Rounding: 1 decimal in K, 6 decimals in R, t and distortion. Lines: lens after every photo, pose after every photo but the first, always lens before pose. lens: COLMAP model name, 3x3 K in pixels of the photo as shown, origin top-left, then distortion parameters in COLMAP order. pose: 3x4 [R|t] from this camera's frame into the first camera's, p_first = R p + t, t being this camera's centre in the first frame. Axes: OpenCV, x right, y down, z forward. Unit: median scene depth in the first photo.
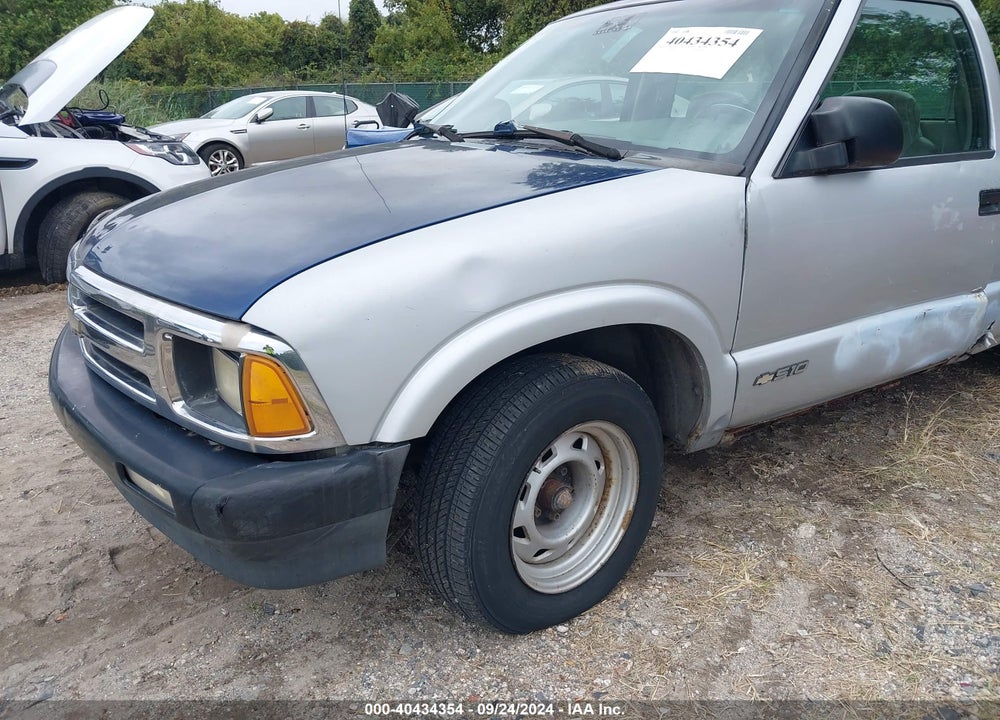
lens RADIAL K [[785.2, 0, 494.4], [0, 785.2, 342.3], [0, 0, 1]] dist [0.031398, -0.073505]
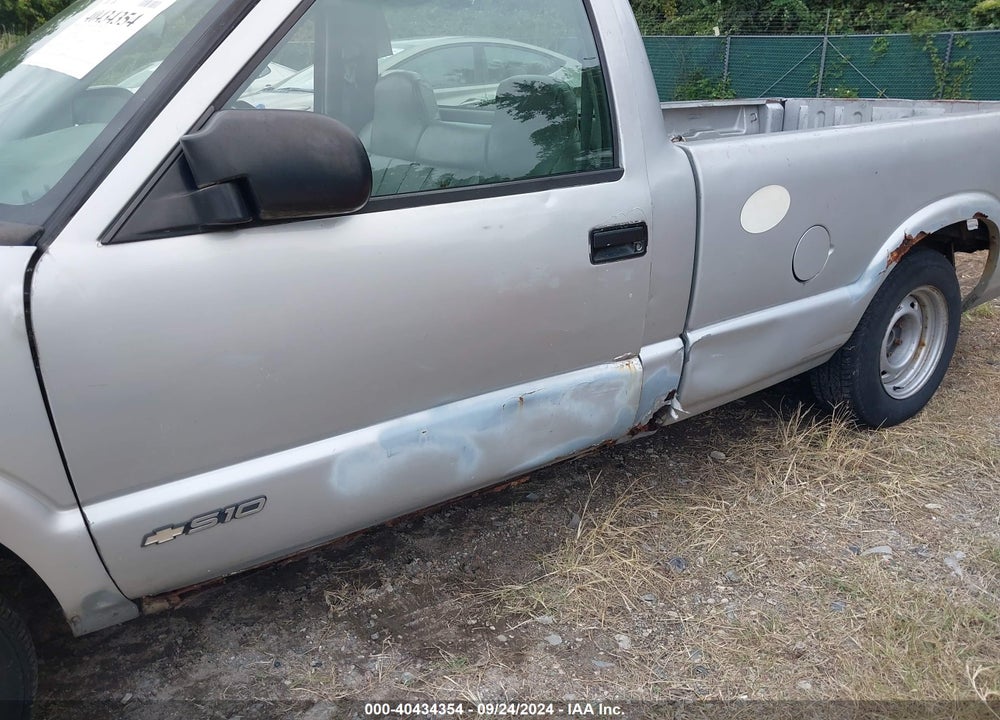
lens RADIAL K [[801.7, 0, 500.0], [0, 801.7, 360.0], [0, 0, 1]] dist [0.040240, 0.000588]
pose [[0.999796, -0.006560, 0.019120, 0.602006], [0.005275, 0.997773, 0.066490, -0.142841], [-0.019514, -0.066376, 0.997604, 0.311223]]
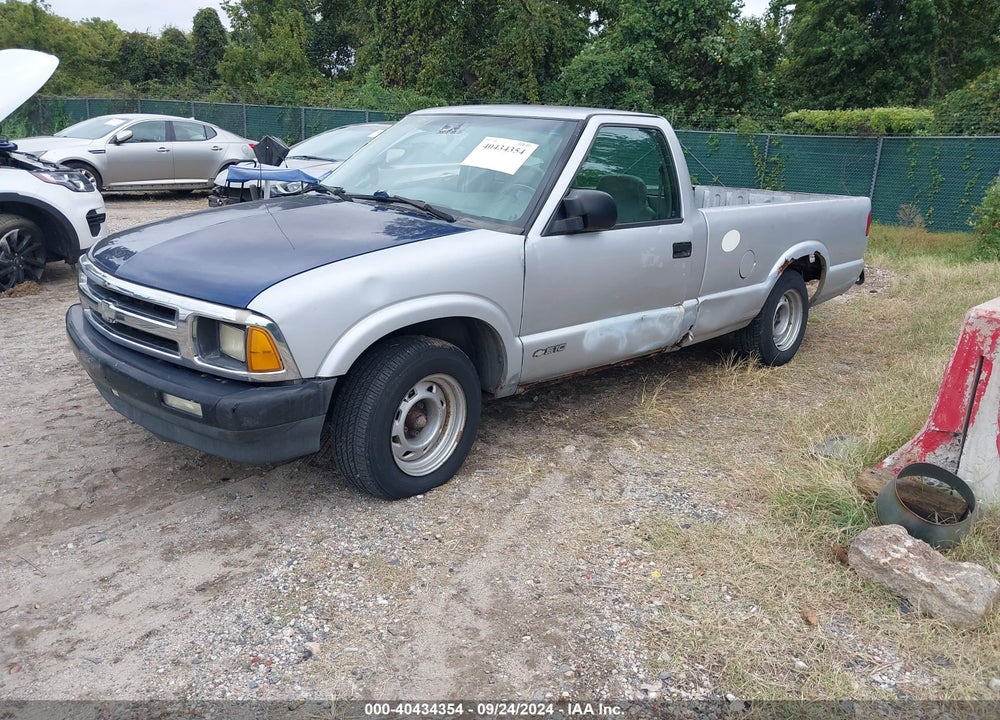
lens RADIAL K [[789.5, 0, 524.7], [0, 789.5, 353.0], [0, 0, 1]] dist [0.147767, -0.260493]
pose [[0.974587, -0.001444, 0.224004, -0.068085], [0.005475, 0.999834, -0.017374, 0.074084], [-0.223942, 0.018159, 0.974433, -0.637000]]
